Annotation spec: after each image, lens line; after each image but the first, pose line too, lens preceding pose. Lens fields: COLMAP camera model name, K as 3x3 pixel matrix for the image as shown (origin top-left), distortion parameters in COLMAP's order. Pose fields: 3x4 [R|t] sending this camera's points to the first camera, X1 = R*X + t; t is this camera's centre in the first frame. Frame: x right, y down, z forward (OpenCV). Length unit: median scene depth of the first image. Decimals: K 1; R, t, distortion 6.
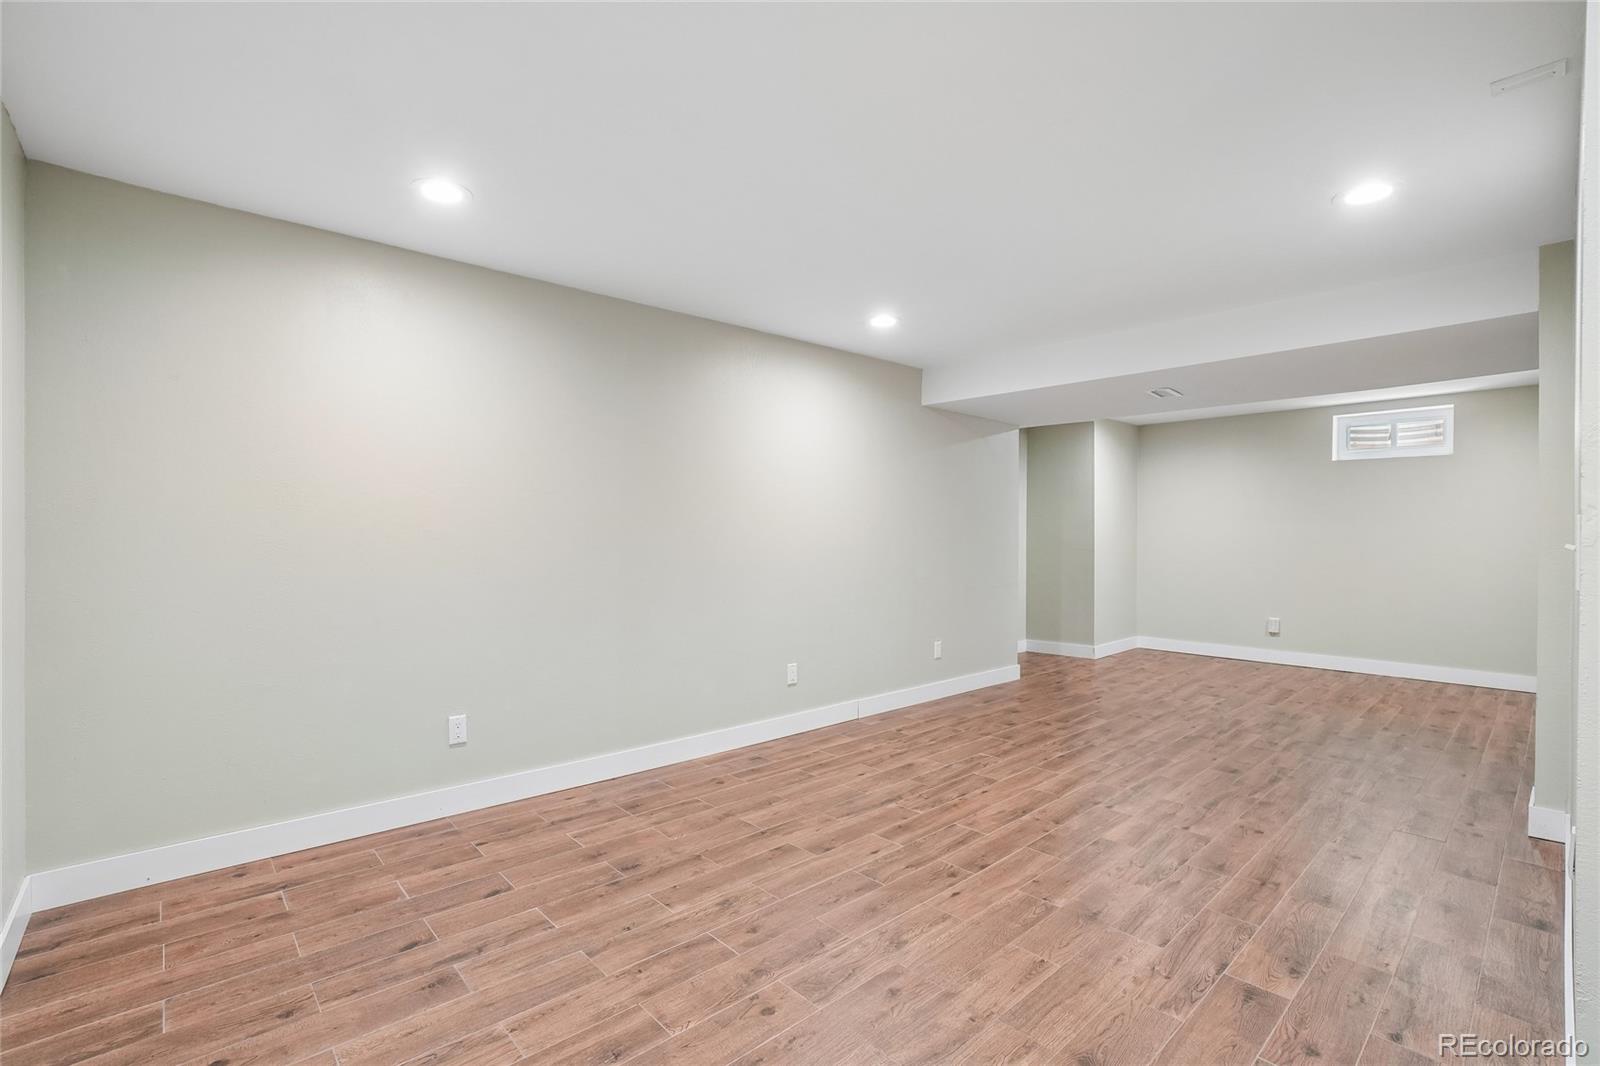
lens RADIAL K [[722.0, 0, 786.6], [0, 722.0, 531.4], [0, 0, 1]] dist [-0.062617, 0.020727]
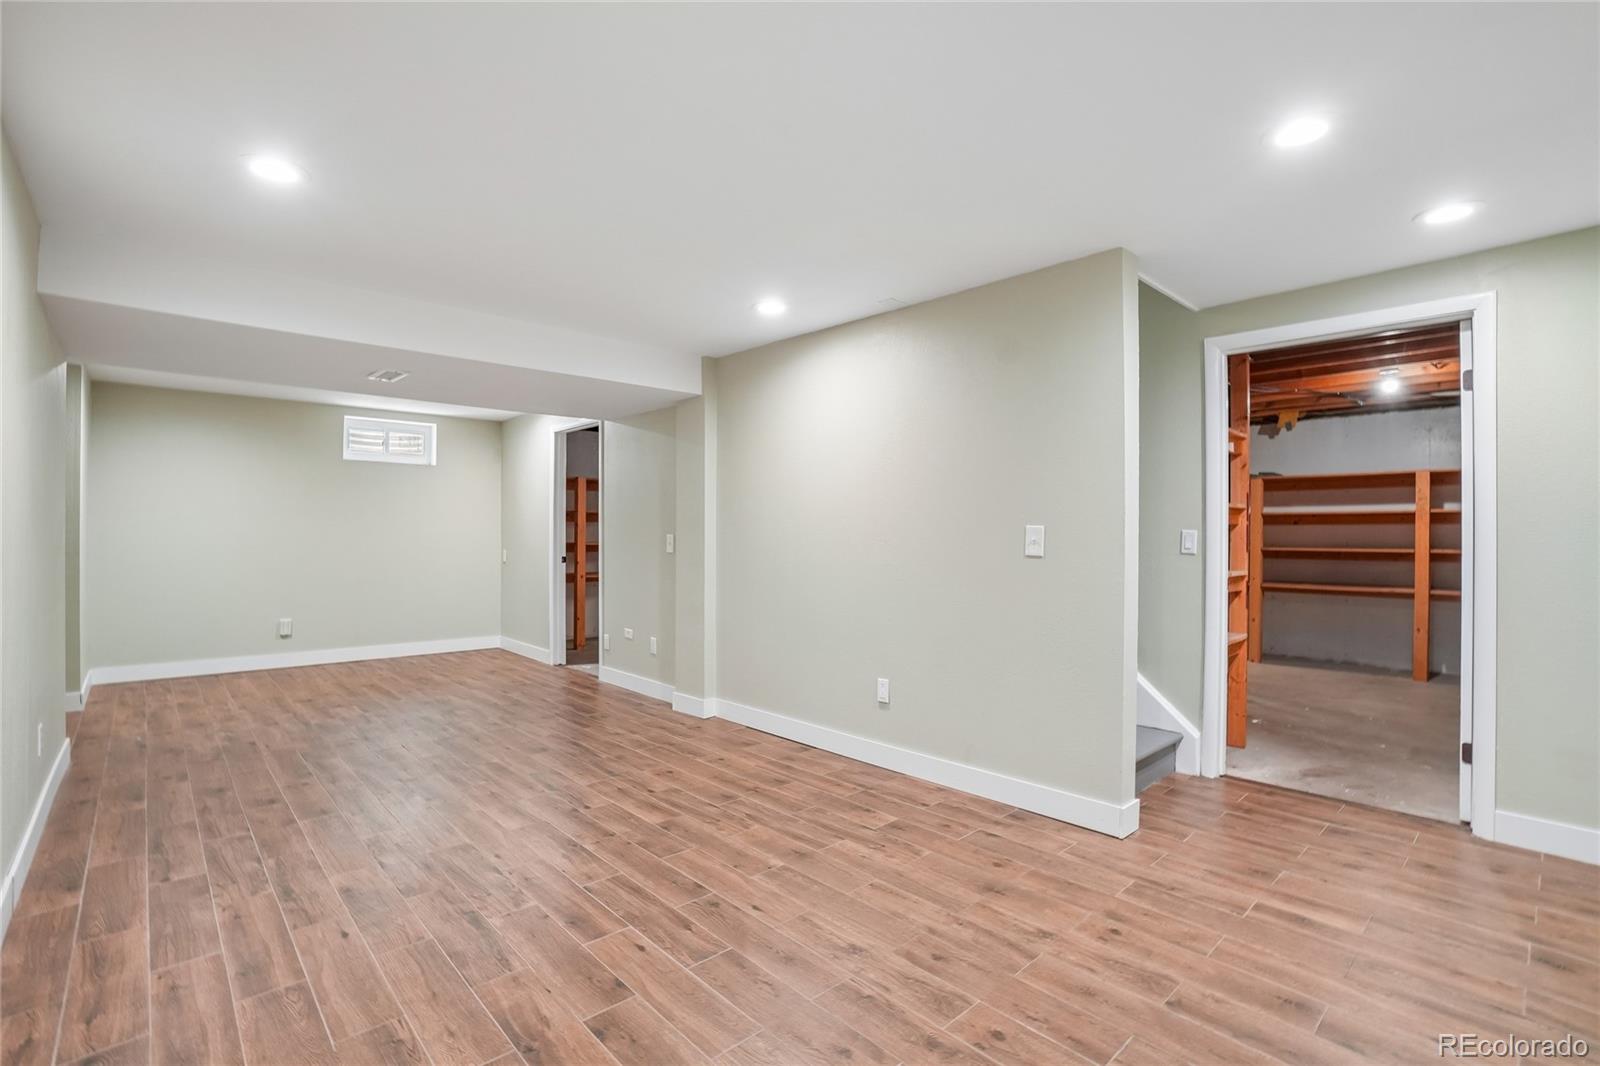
lens RADIAL K [[722.0, 0, 786.6], [0, 722.0, 531.4], [0, 0, 1]] dist [-0.062617, 0.020727]
pose [[0.001306, -0.002099, 0.999997, -0.543973], [-0.008186, 0.999964, 0.002109, -0.004251], [-0.999966, -0.008188, 0.001288, 0.715266]]
